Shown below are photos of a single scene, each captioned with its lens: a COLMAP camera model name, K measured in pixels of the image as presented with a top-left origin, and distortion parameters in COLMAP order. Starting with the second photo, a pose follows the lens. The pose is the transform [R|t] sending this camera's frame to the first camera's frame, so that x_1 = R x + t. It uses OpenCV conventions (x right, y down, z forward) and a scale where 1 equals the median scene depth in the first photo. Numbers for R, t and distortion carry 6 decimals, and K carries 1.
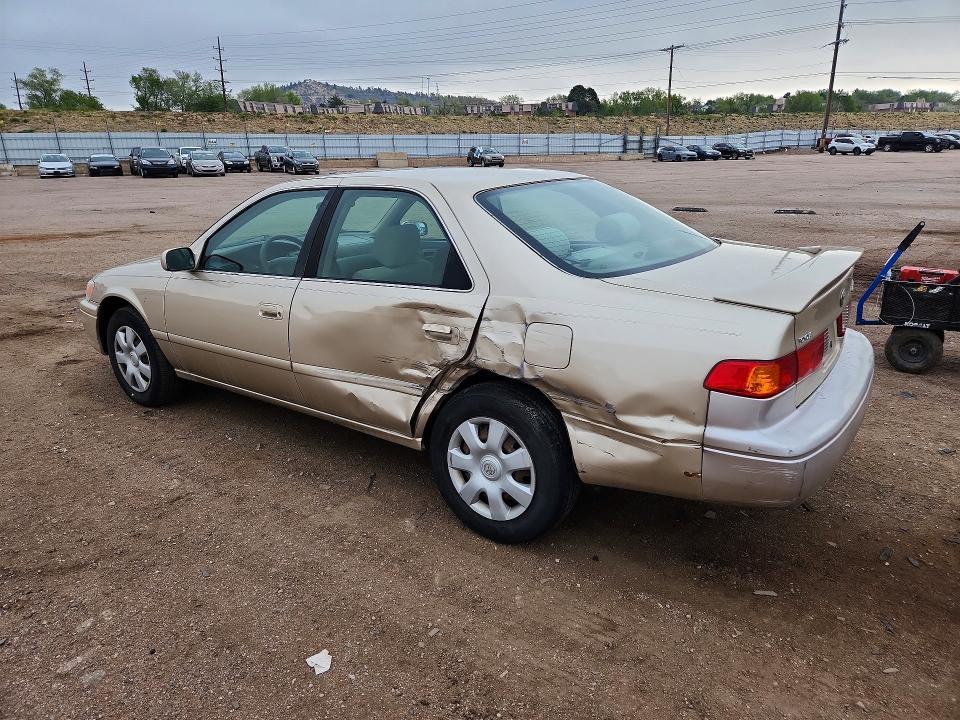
lens RADIAL K [[676.1, 0, 481.1], [0, 676.1, 358.2], [0, 0, 1]] dist [0.036218, -0.029255]
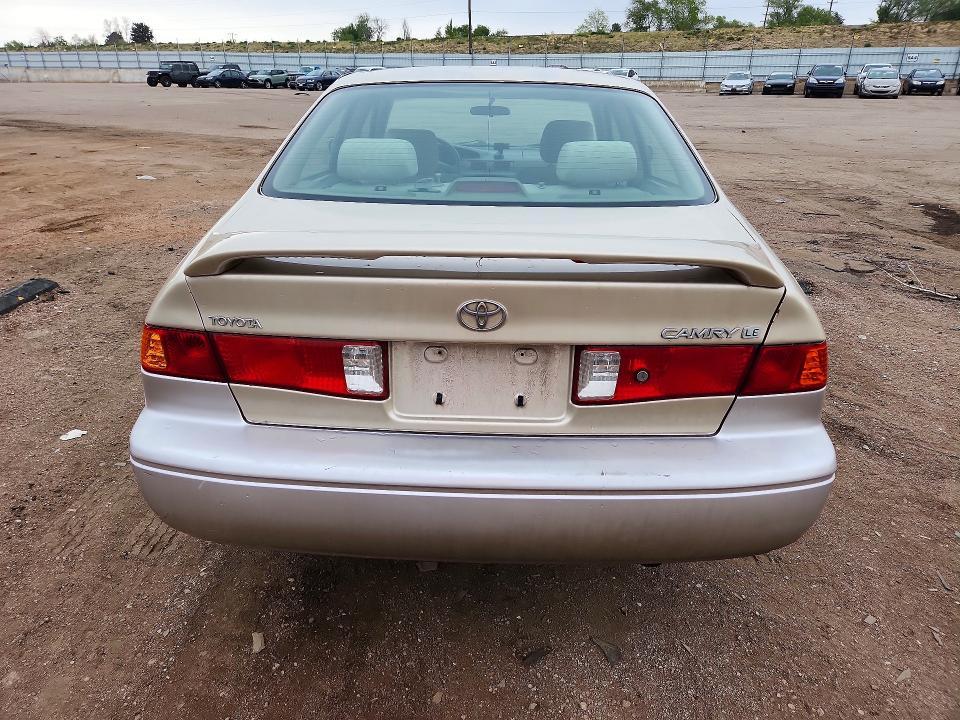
lens RADIAL K [[676.1, 0, 482.7], [0, 676.1, 362.9], [0, 0, 1]] dist [0.036218, -0.029255]
pose [[0.529370, 0.340384, -0.777114, 0.135294], [-0.254306, 0.937530, 0.237414, -0.025739], [0.809380, 0.071945, 0.582862, 0.095116]]
